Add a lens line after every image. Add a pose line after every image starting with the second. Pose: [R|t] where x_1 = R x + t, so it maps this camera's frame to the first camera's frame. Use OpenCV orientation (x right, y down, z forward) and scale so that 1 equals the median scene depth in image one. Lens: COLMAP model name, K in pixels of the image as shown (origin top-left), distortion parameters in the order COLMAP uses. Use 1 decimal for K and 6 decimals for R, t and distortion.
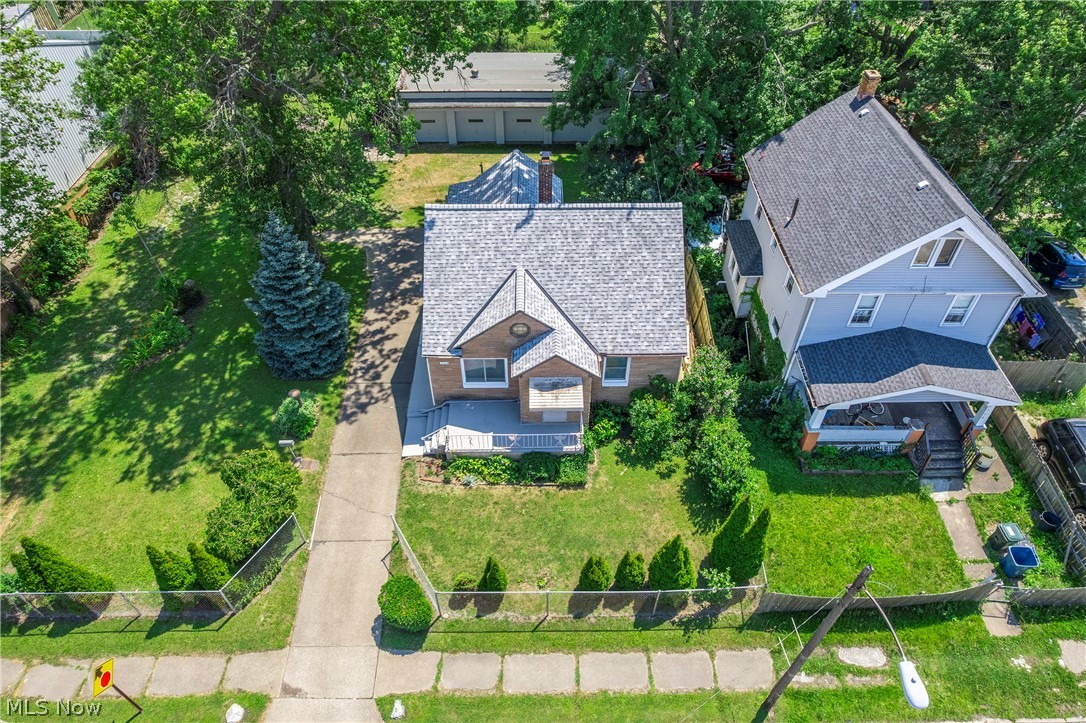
lens RADIAL K [[730.4, 0, 549.2], [0, 730.4, 368.1], [0, 0, 1]] dist [-0.053921, 0.035729]
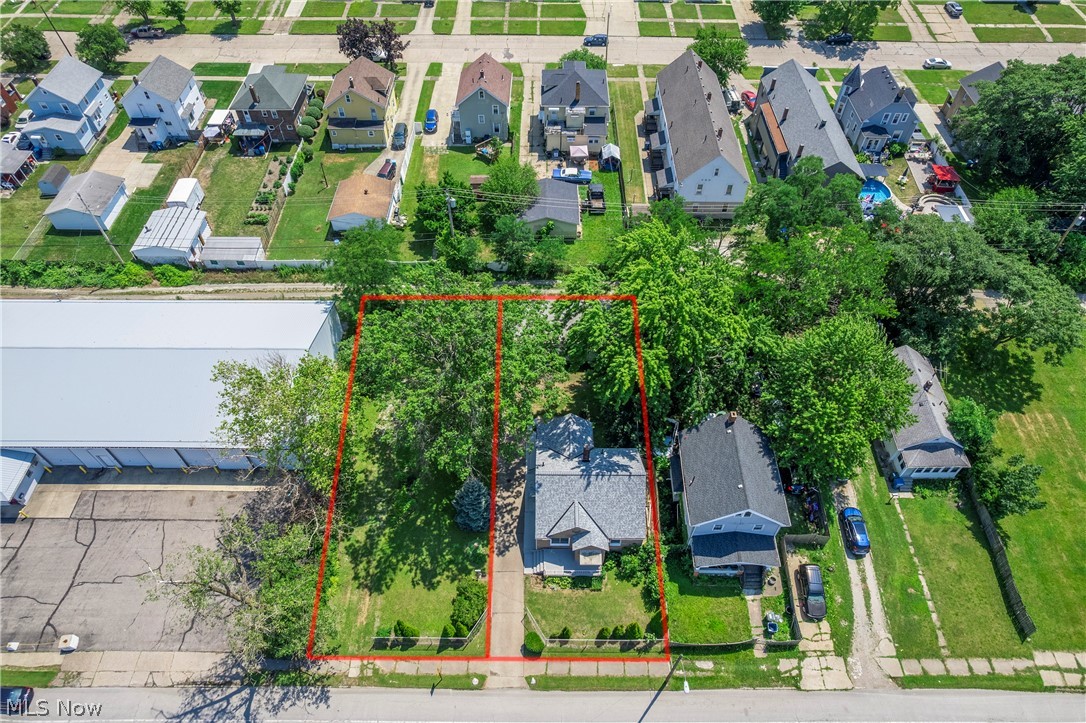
lens RADIAL K [[730.4, 0, 544.1], [0, 730.4, 366.9], [0, 0, 1]] dist [-0.053921, 0.035729]
pose [[0.999537, 0.014361, -0.026809, -0.089669], [-0.011379, 0.994058, 0.108258, -0.855109], [0.028205, -0.107903, 0.993761, -1.360174]]
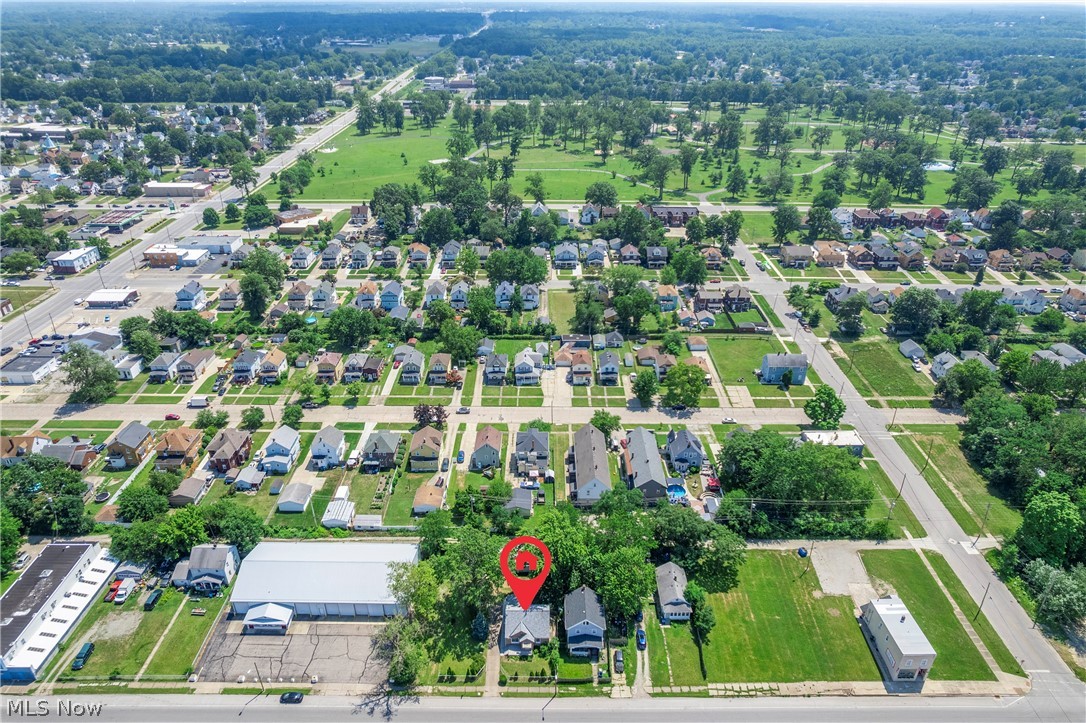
lens RADIAL K [[730.4, 0, 547.1], [0, 730.4, 370.6], [0, 0, 1]] dist [-0.053921, 0.035729]
pose [[0.999665, 0.001314, -0.025849, 0.325926], [-0.007981, 0.965691, -0.259572, -0.596091], [0.024621, 0.259692, 0.965378, -5.345781]]
